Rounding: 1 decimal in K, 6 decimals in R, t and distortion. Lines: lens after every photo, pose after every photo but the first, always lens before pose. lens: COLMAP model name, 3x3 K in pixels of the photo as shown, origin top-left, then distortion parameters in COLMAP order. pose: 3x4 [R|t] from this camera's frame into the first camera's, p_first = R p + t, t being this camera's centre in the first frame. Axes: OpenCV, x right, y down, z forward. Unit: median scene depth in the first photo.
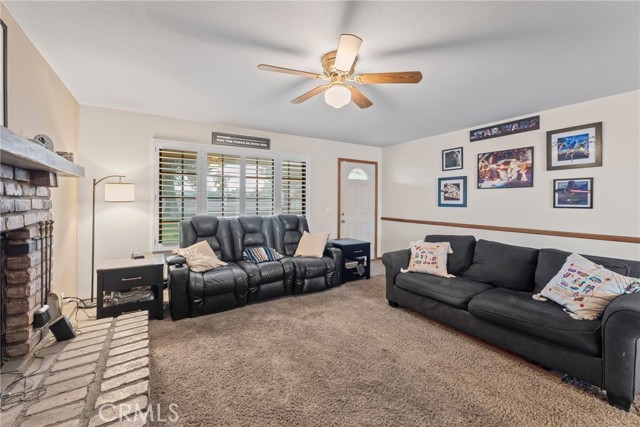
lens RADIAL K [[272.9, 0, 318.3], [0, 272.9, 200.9], [0, 0, 1]] dist [0.000318, 0.000195]
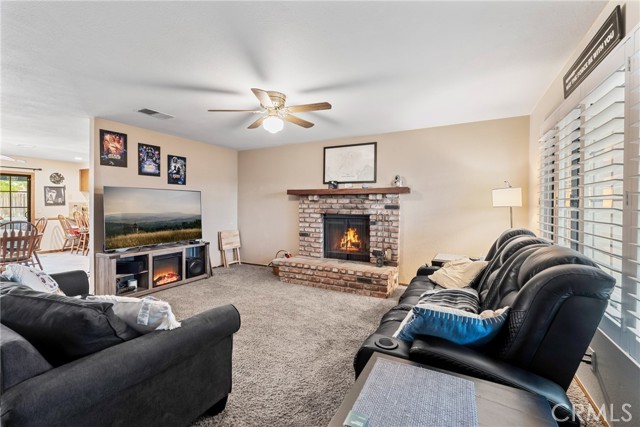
lens RADIAL K [[272.9, 0, 318.3], [0, 272.9, 200.9], [0, 0, 1]] dist [0.000318, 0.000195]
pose [[-0.869866, -0.005698, -0.493255, 0.317509], [-0.004331, 0.999983, -0.003914, -0.009350], [0.493269, -0.001268, -0.869876, 1.352533]]
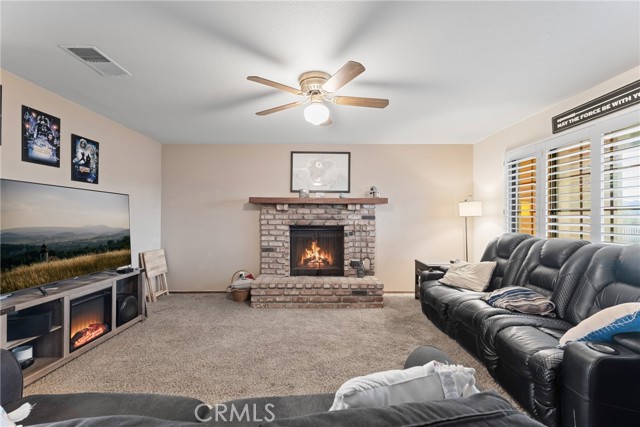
lens RADIAL K [[269.4, 0, 321.3], [0, 269.4, 208.5], [0, 0, 1]] dist [0.001733, 0.000243]
pose [[-0.528318, -0.029378, -0.848538, 0.569969], [-0.007209, 0.999520, -0.030117, 0.009214], [0.849016, -0.009795, -0.528276, 0.948926]]
